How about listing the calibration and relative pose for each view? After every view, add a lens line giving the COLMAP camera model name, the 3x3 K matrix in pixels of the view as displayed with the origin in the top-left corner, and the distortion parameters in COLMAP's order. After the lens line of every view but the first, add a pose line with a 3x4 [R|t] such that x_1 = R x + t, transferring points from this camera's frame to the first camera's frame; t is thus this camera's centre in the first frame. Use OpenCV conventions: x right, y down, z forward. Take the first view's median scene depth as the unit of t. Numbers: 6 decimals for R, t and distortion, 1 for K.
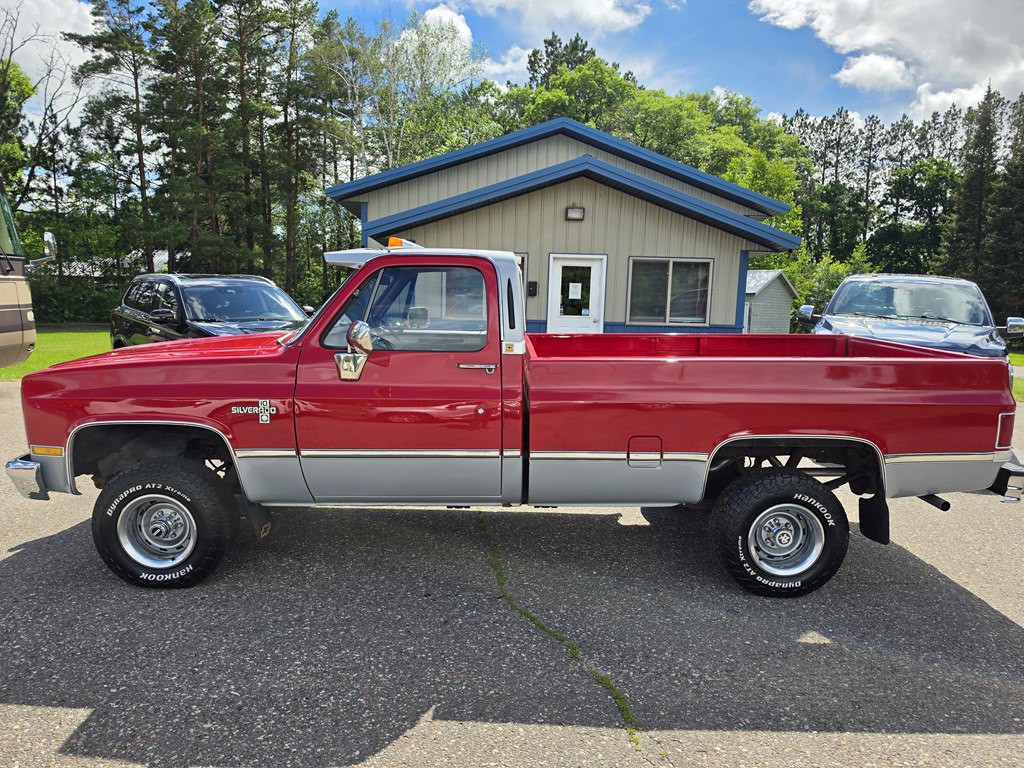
lens RADIAL K [[726.9, 0, 514.4], [0, 726.9, 393.2], [0, 0, 1]] dist [0.039688, -0.059050]
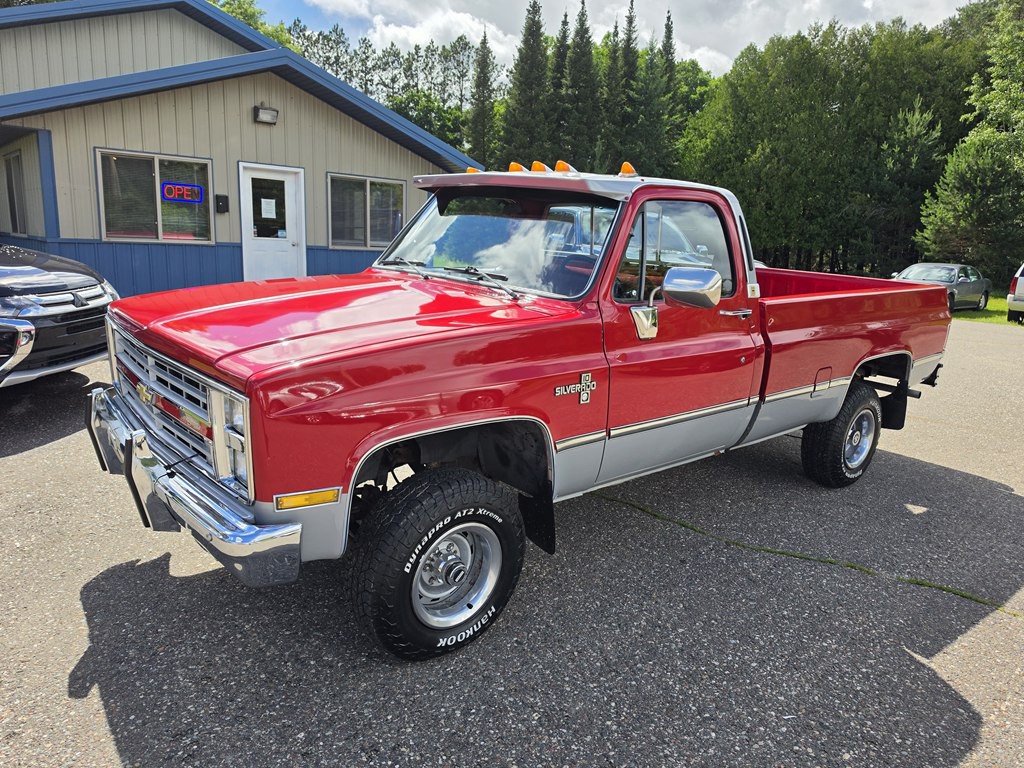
lens RADIAL K [[726.9, 0, 514.4], [0, 726.9, 393.2], [0, 0, 1]] dist [0.039688, -0.059050]
pose [[0.767484, -0.124682, 0.628827, -0.264680], [0.053021, 0.989889, 0.131560, -0.022314], [-0.638872, -0.067630, 0.766335, 0.135605]]
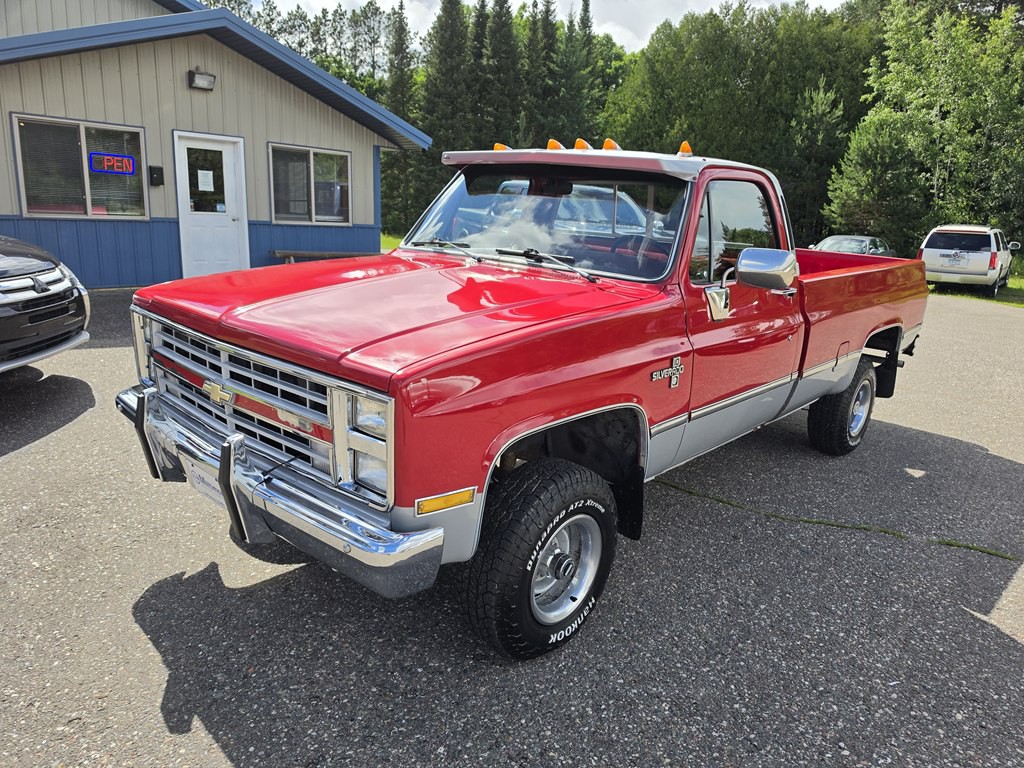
lens RADIAL K [[729.3, 0, 532.4], [0, 729.3, 382.0], [0, 0, 1]] dist [0.038723, -0.062980]
pose [[0.668876, -0.160597, 0.725819, -0.299065], [0.062848, 0.985106, 0.160050, -0.028746], [-0.740712, -0.061438, 0.669007, 0.177282]]
